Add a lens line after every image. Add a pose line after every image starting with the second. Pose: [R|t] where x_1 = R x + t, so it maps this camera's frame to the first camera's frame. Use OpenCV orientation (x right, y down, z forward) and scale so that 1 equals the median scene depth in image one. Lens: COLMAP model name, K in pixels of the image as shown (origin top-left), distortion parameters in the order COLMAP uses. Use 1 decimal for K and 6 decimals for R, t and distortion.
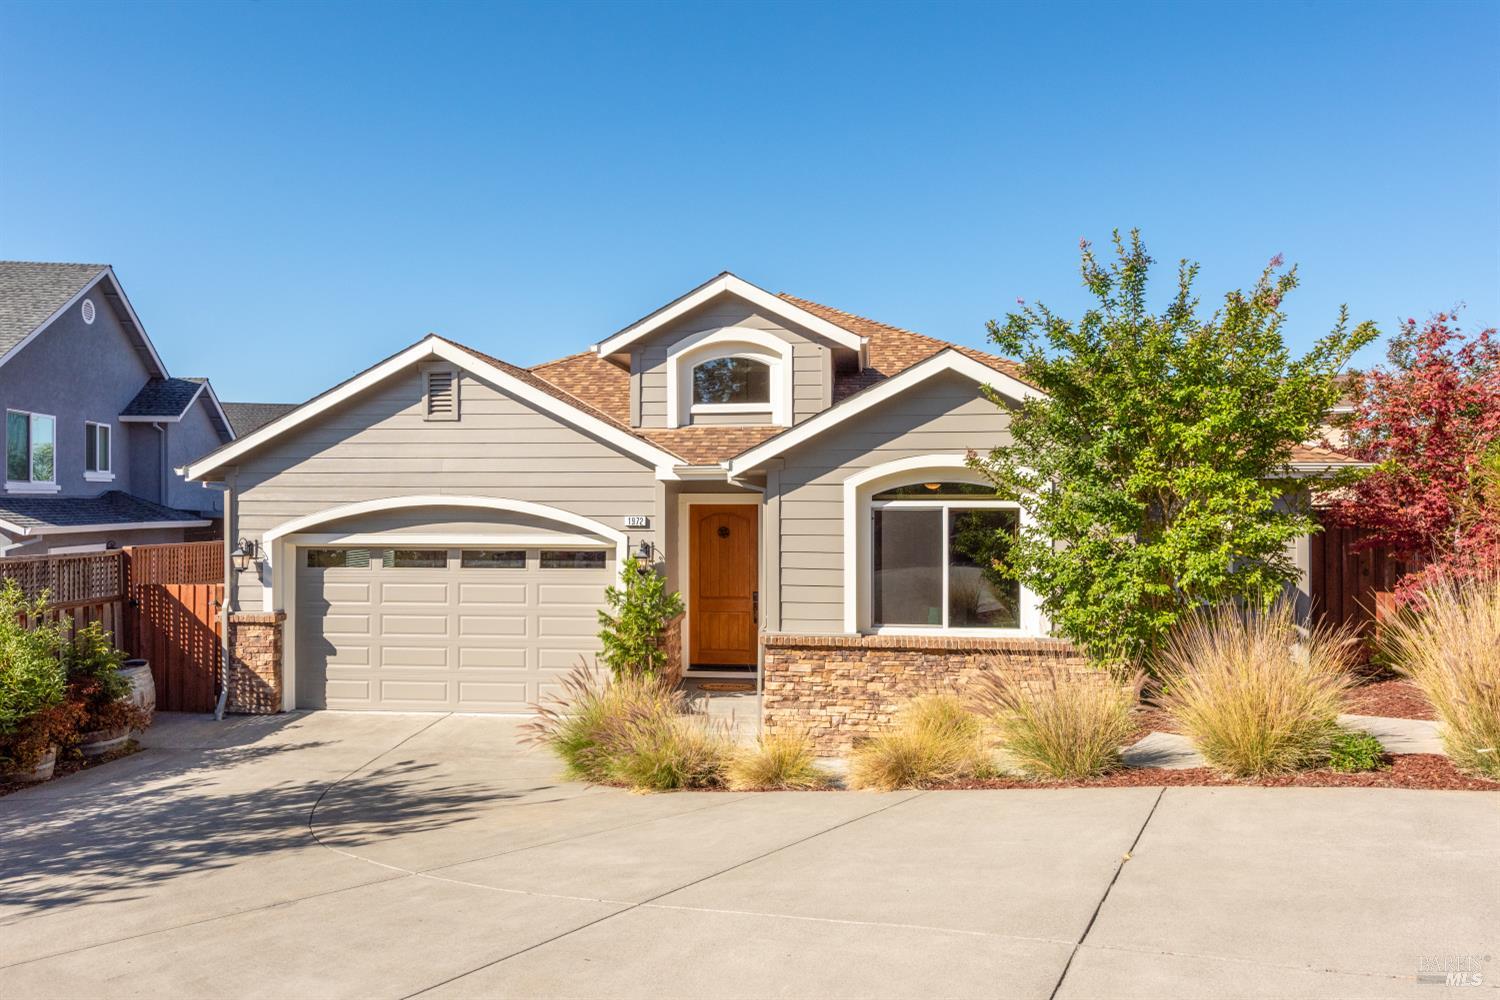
lens RADIAL K [[1010.5, 0, 752.9], [0, 1010.5, 494.4], [0, 0, 1]] dist [0.017103, -0.006743]
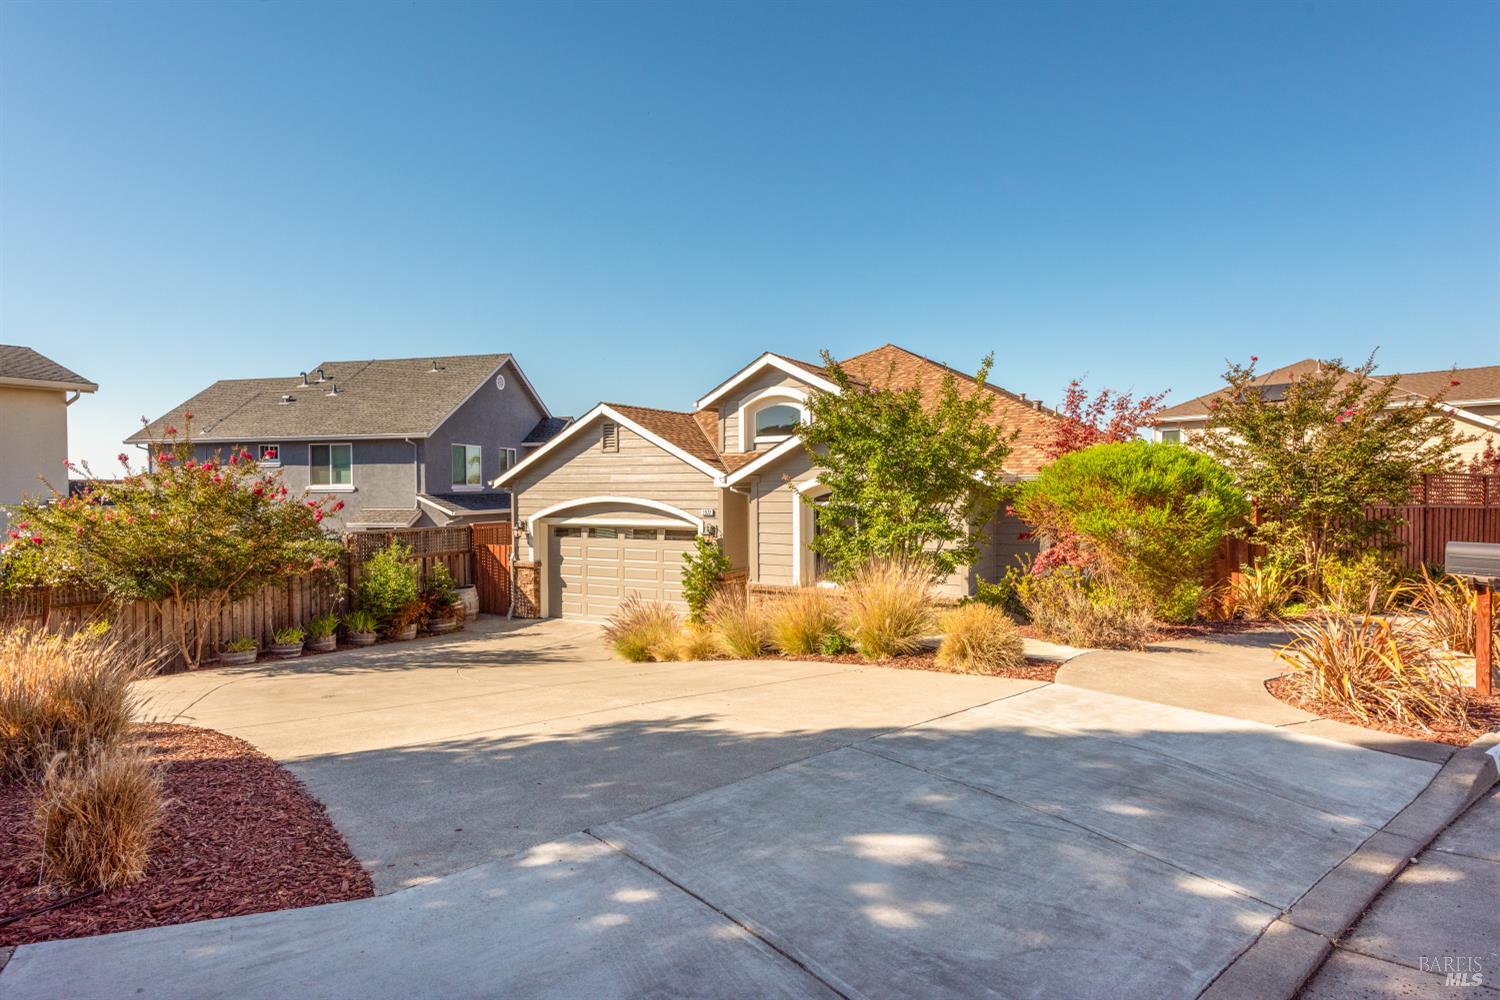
lens RADIAL K [[858.9, 0, 747.9], [0, 858.9, 502.2], [0, 0, 1]] dist [0.029643, 0.000204]
pose [[0.913990, 0.002920, -0.405726, 0.484256], [0.007843, 0.999660, 0.024863, -0.022640], [0.405661, -0.025907, 0.913656, -0.224993]]
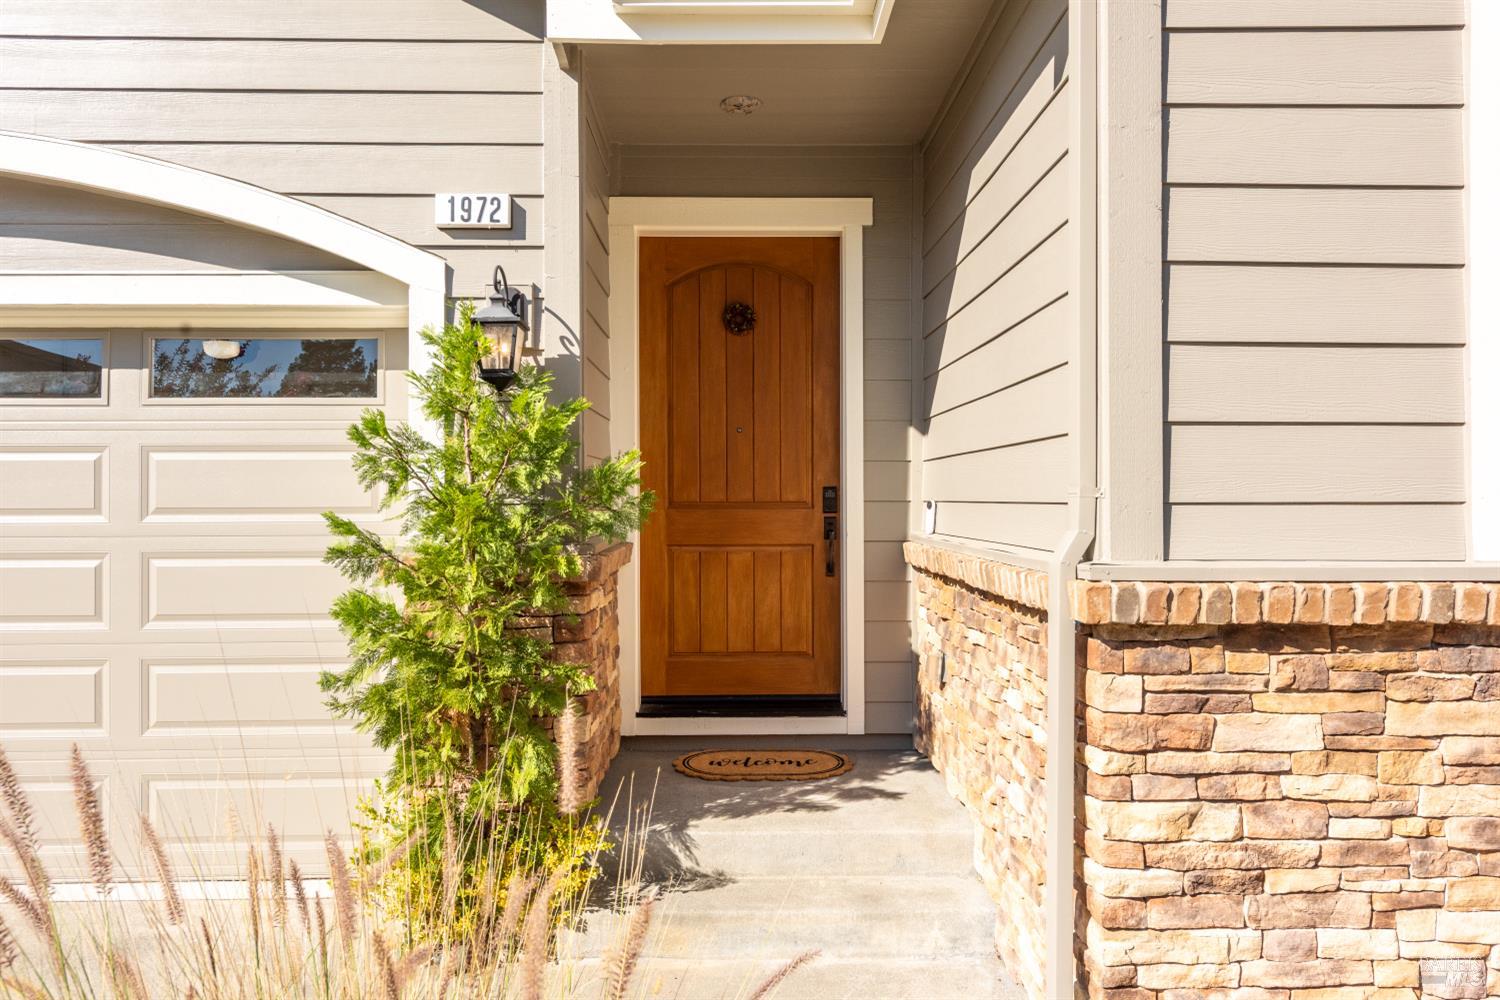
lens RADIAL K [[1010.5, 0, 750.9], [0, 1010.5, 503.0], [0, 0, 1]] dist [0.017103, -0.006743]
pose [[0.991450, -0.002773, 0.130461, -0.073241], [0.001846, 0.999972, 0.007223, 0.103020], [-0.130477, -0.006921, 0.991427, 0.678534]]
